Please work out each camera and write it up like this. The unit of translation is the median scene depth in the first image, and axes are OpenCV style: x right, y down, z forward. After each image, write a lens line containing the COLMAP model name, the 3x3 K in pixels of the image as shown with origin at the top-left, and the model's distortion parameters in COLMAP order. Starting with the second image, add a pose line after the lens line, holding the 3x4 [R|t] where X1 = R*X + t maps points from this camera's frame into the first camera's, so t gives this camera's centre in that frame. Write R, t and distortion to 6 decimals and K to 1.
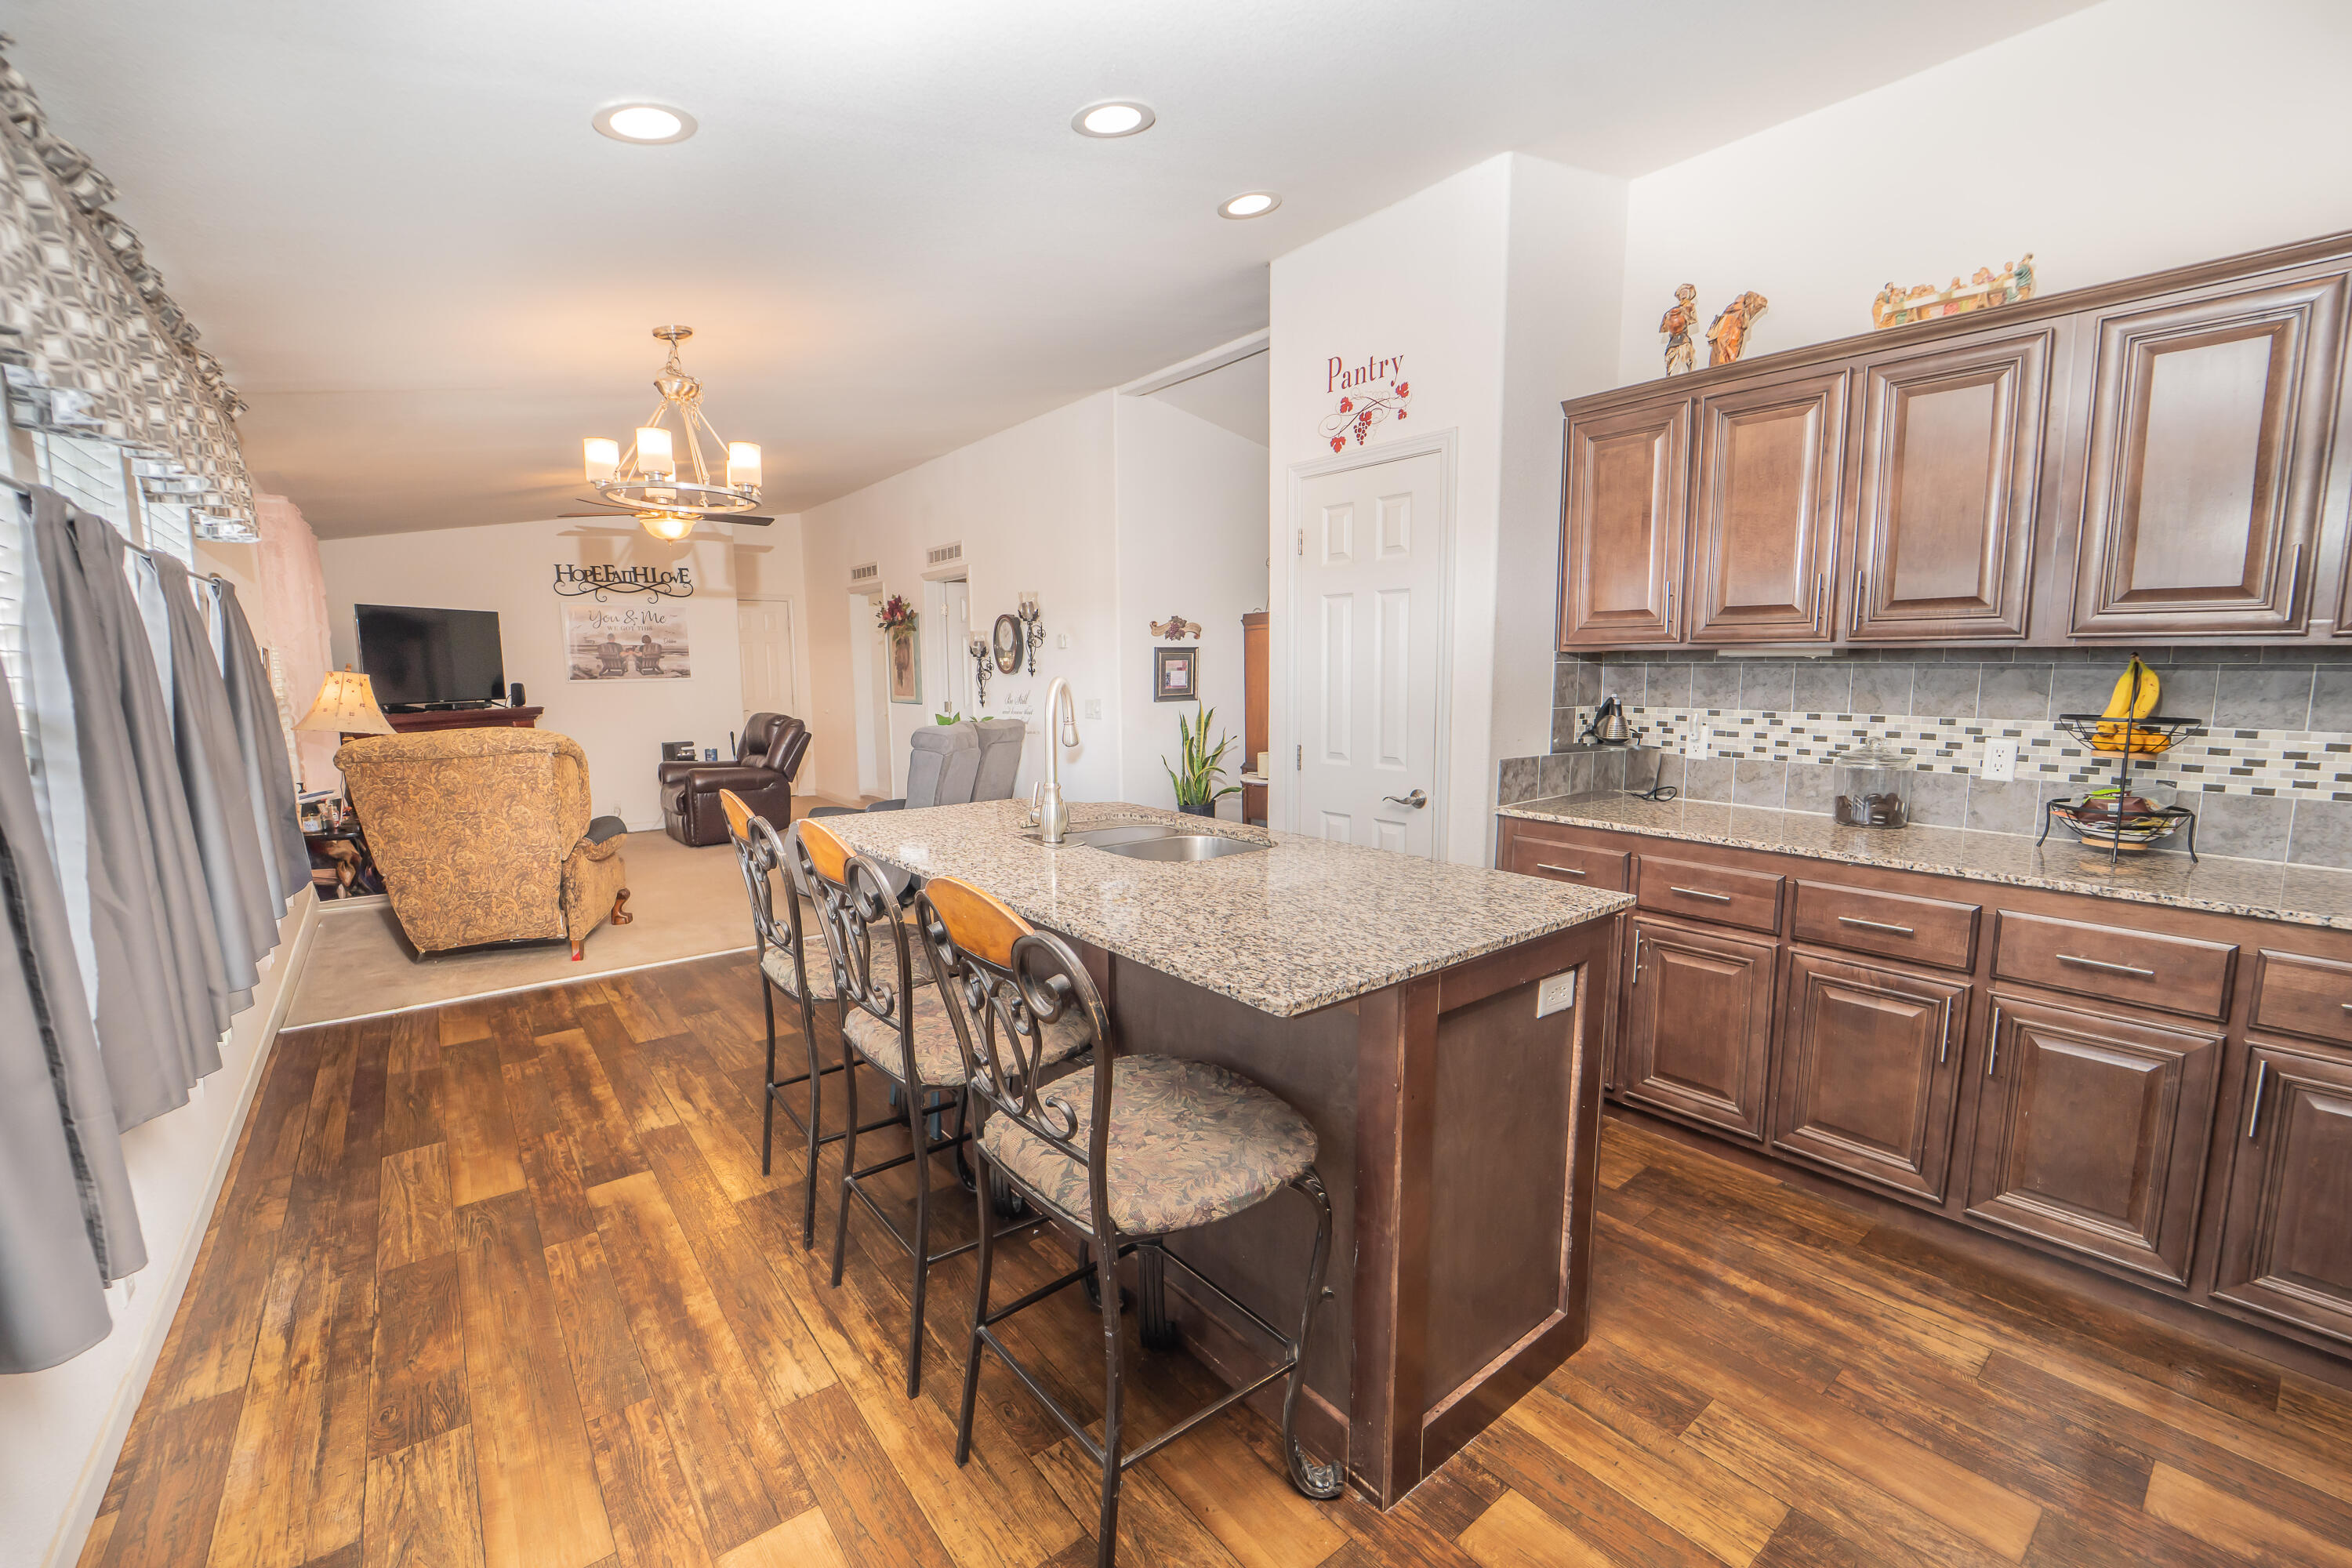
lens RADIAL K [[963.0, 0, 1186.0], [0, 963.0, 788.2], [0, 0, 1]] dist [-0.021863, -0.000173]
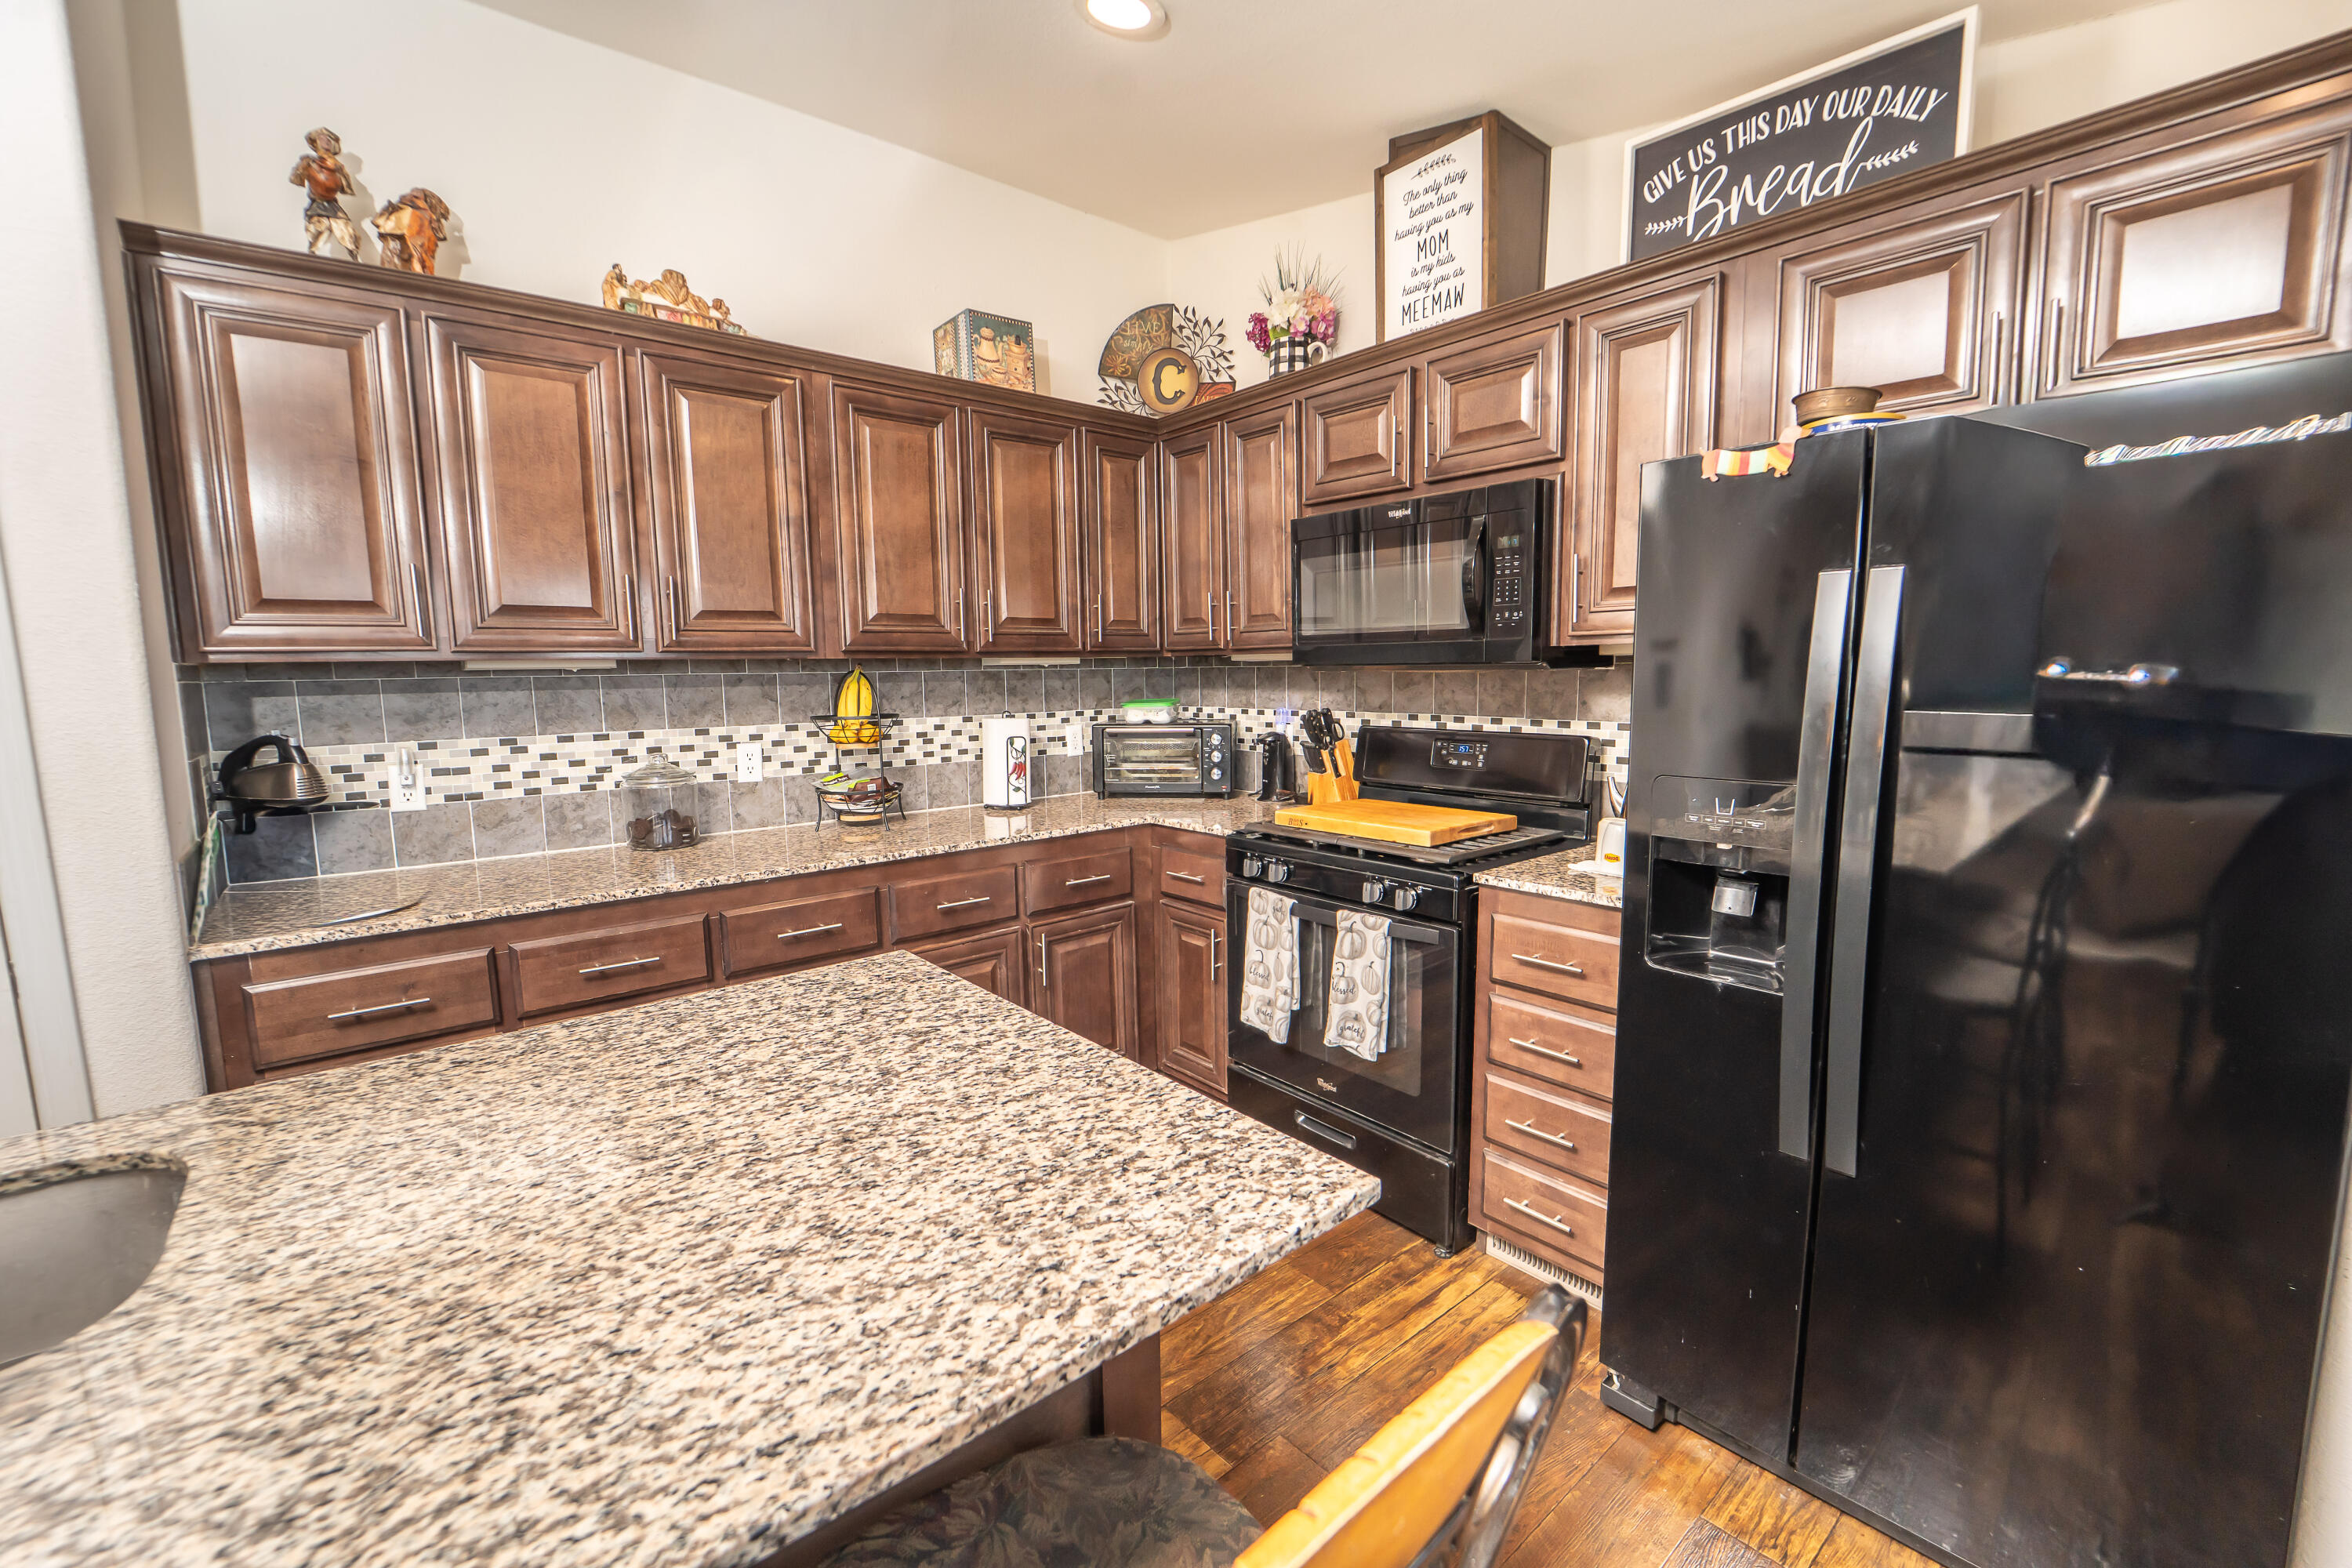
lens RADIAL K [[963.0, 0, 1186.0], [0, 963.0, 788.2], [0, 0, 1]] dist [-0.021863, -0.000173]
pose [[-0.027471, -0.120983, 0.992274, -0.206349], [0.140301, 0.982357, 0.123658, -0.056139], [-0.989728, 0.142614, -0.010013, 0.437432]]
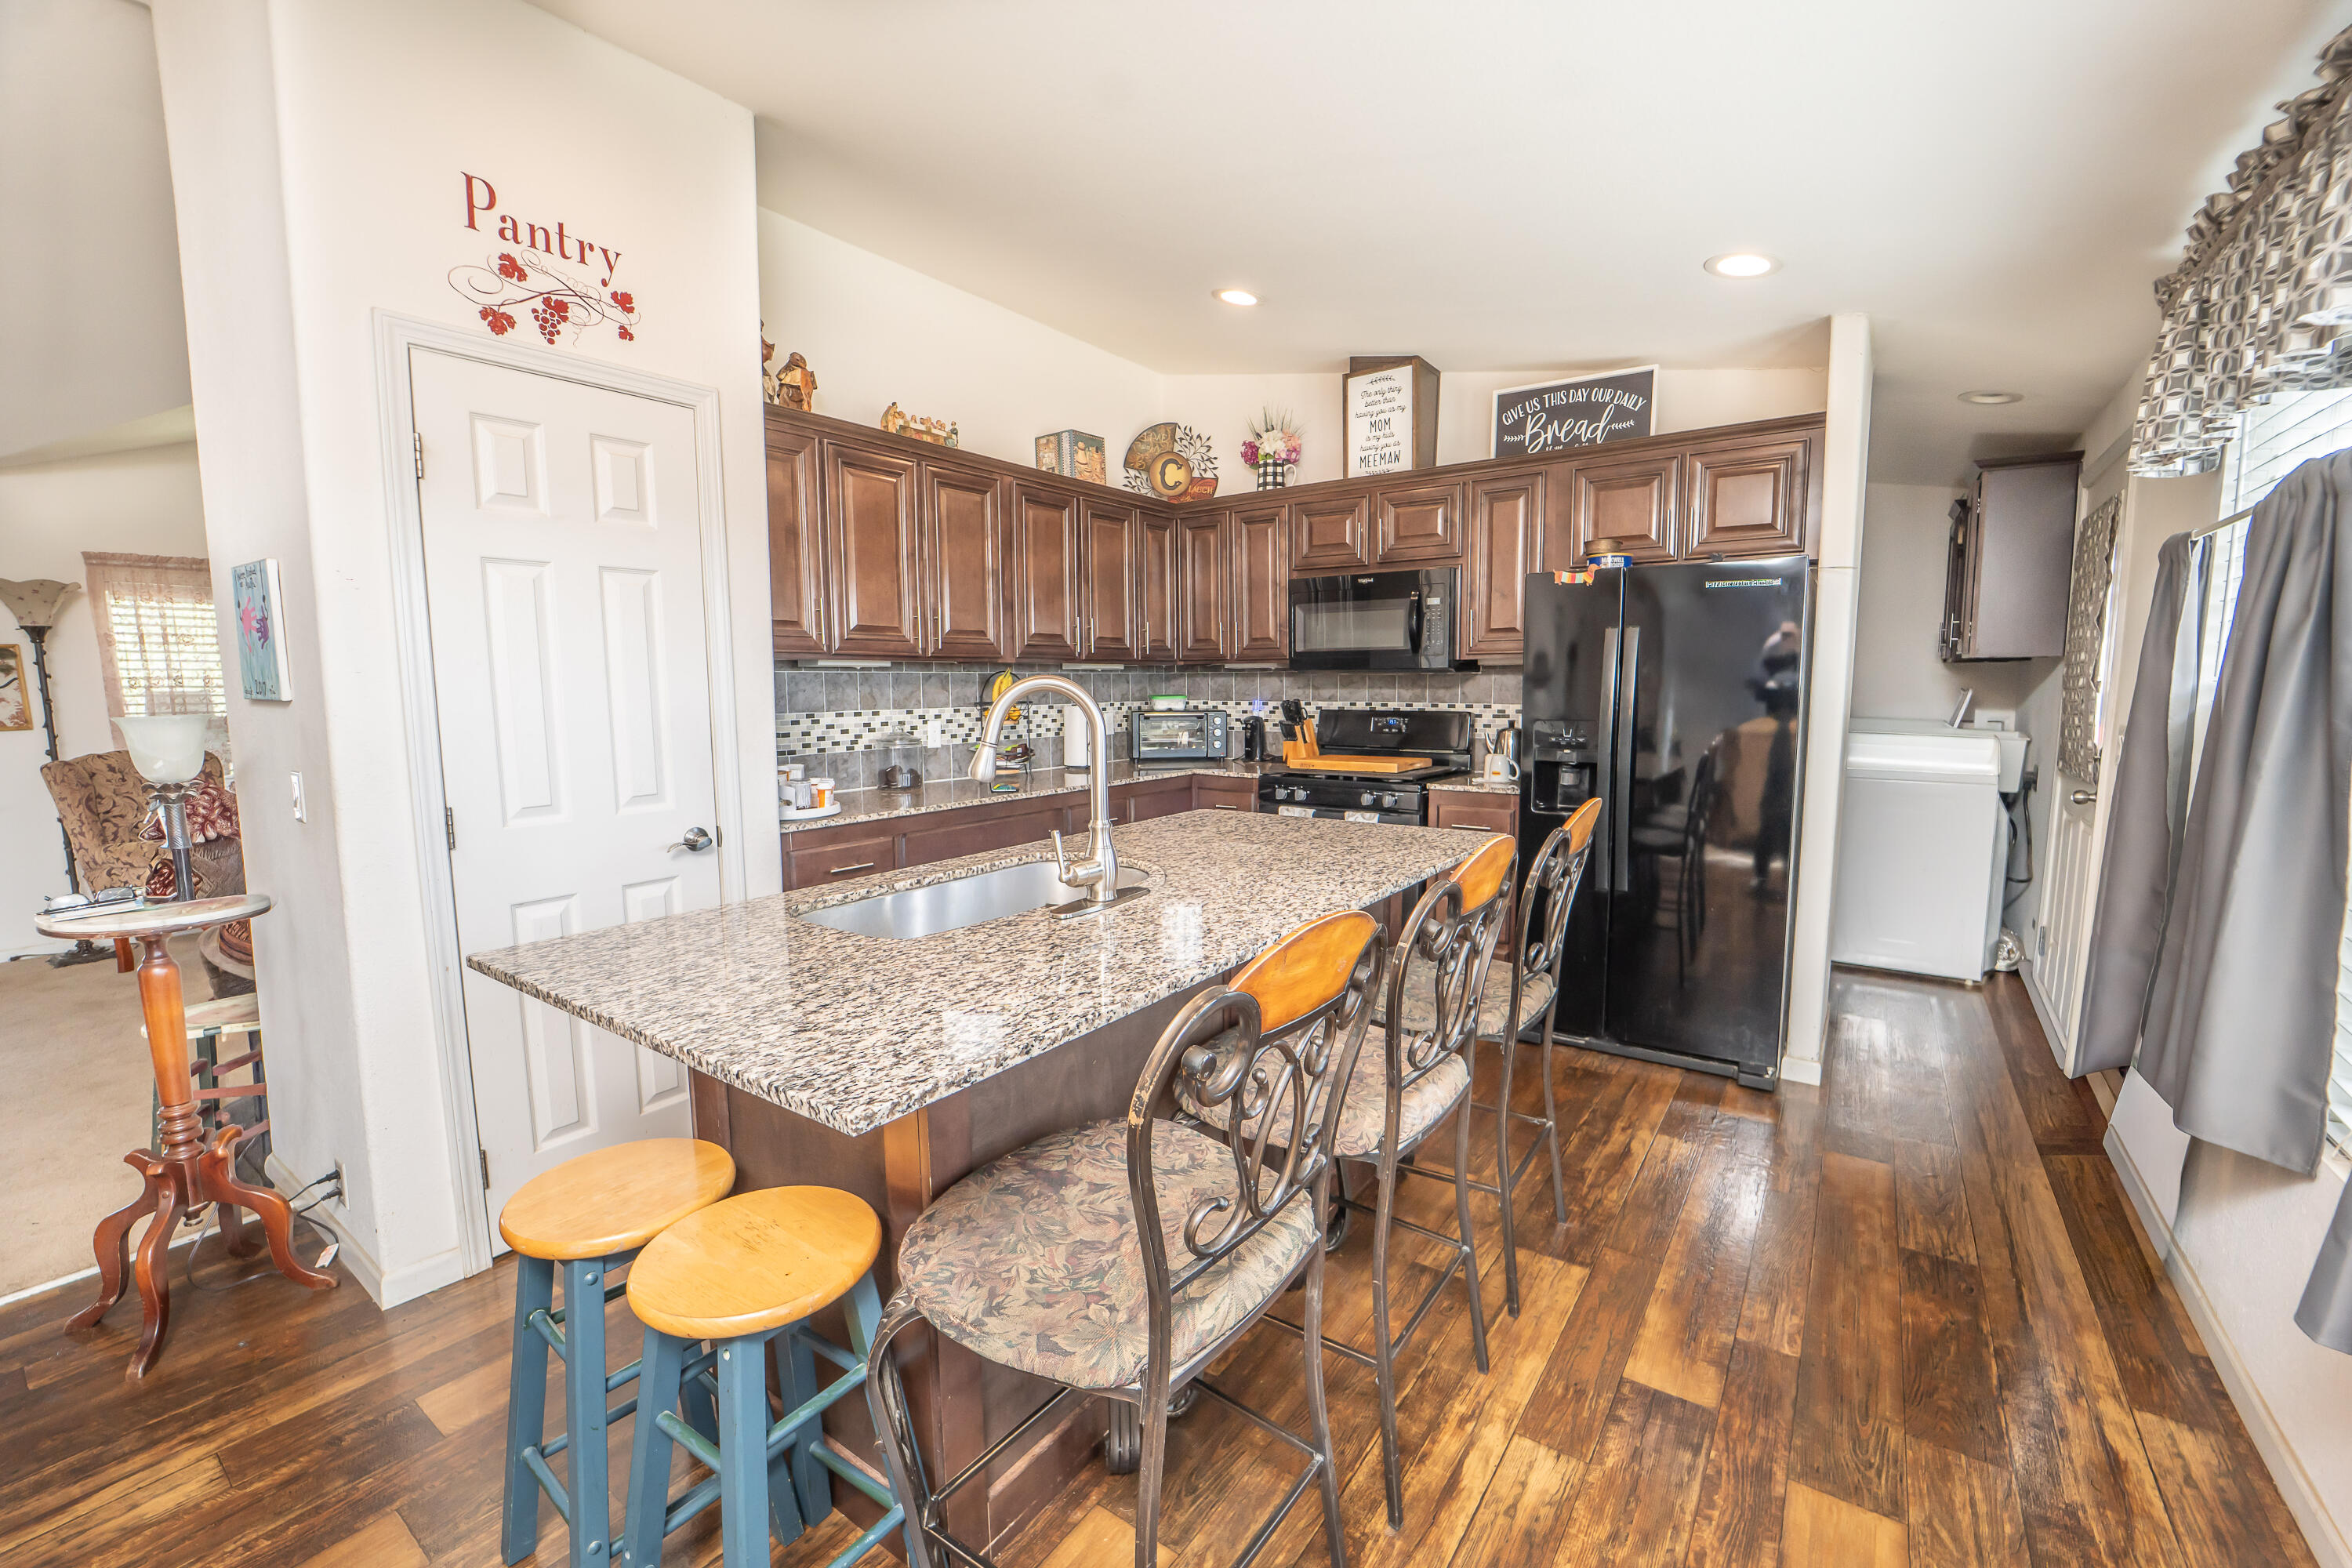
lens RADIAL K [[973.8, 0, 1184.0], [0, 973.8, 777.1], [0, 0, 1]] dist [-0.007140, 0.000203]
pose [[-0.270618, -0.091472, 0.958331, -0.666593], [0.129703, 0.982935, 0.130446, -0.097322], [-0.953909, 0.159599, -0.254136, 0.860452]]
